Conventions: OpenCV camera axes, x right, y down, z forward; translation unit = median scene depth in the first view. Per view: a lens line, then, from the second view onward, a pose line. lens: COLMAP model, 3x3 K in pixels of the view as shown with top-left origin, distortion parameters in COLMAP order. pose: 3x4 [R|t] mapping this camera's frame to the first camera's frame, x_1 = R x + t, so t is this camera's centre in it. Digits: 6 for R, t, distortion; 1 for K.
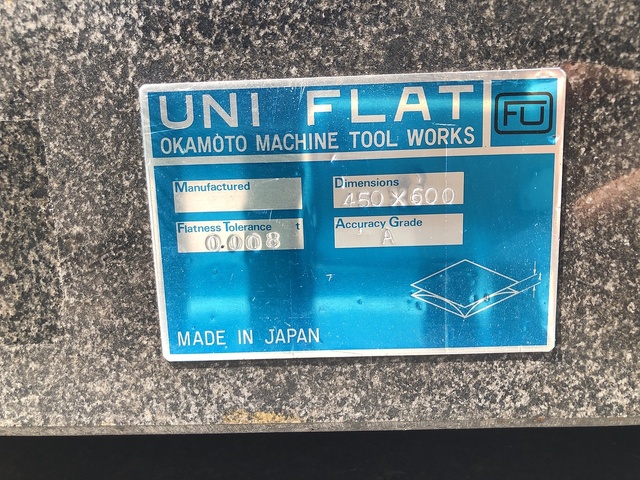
lens RADIAL K [[535.2, 0, 320.9], [0, 535.2, 240.5], [0, 0, 1]] dist [0.004613, -0.010094]
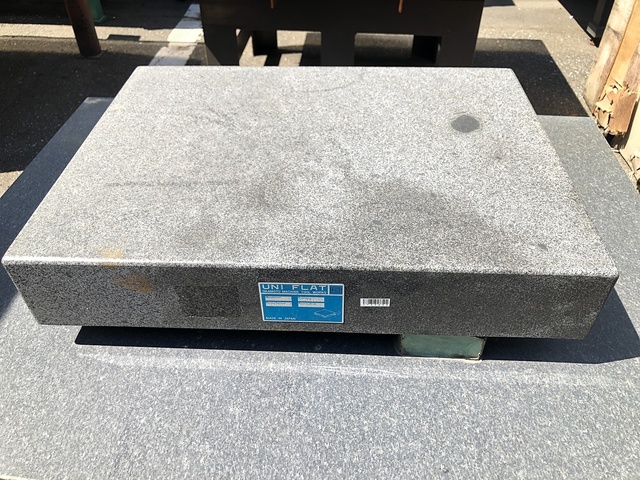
lens RADIAL K [[535.2, 0, 318.4], [0, 535.2, 239.4], [0, 0, 1]] dist [0.004613, -0.010094]
pose [[0.999577, 0.028878, -0.003525, 0.215660], [-0.022838, 0.853962, 0.519834, -3.161409], [0.018022, -0.519533, 0.854260, -2.946943]]
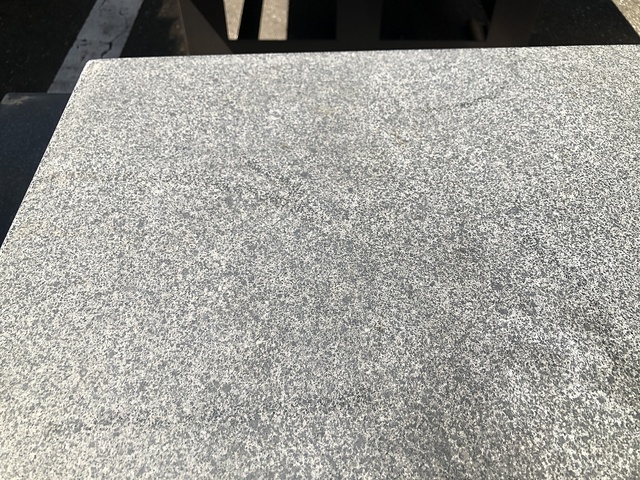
lens RADIAL K [[535.2, 0, 317.3], [0, 535.2, 239.3], [0, 0, 1]] dist [0.004613, -0.010094]
pose [[0.998024, -0.028414, 0.056038, -1.017917], [-0.013142, 0.777763, 0.628421, -2.751573], [-0.061441, -0.627916, 0.775852, 0.788514]]
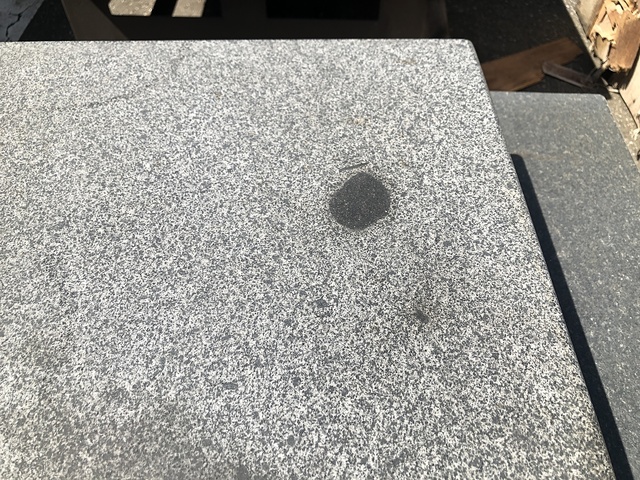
lens RADIAL K [[535.2, 0, 326.0], [0, 535.2, 238.6], [0, 0, 1]] dist [0.004613, -0.010094]
pose [[0.998643, -0.010037, 0.051097, 1.576593], [-0.026485, 0.746949, 0.664354, -2.850344], [-0.044834, -0.664806, 0.745670, 0.968094]]
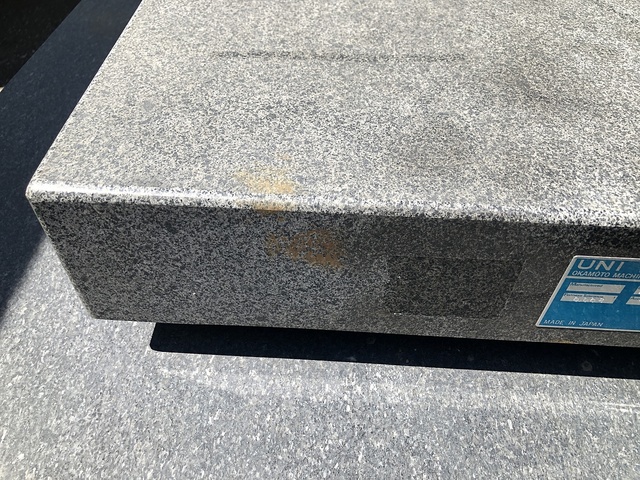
lens RADIAL K [[535.2, 0, 316.7], [0, 535.2, 242.5], [0, 0, 1]] dist [0.004613, -0.010094]
pose [[0.998015, 0.056497, 0.027833, -1.513355], [-0.061863, 0.796505, 0.601458, -1.649204], [0.011812, -0.601986, 0.798419, -0.831175]]
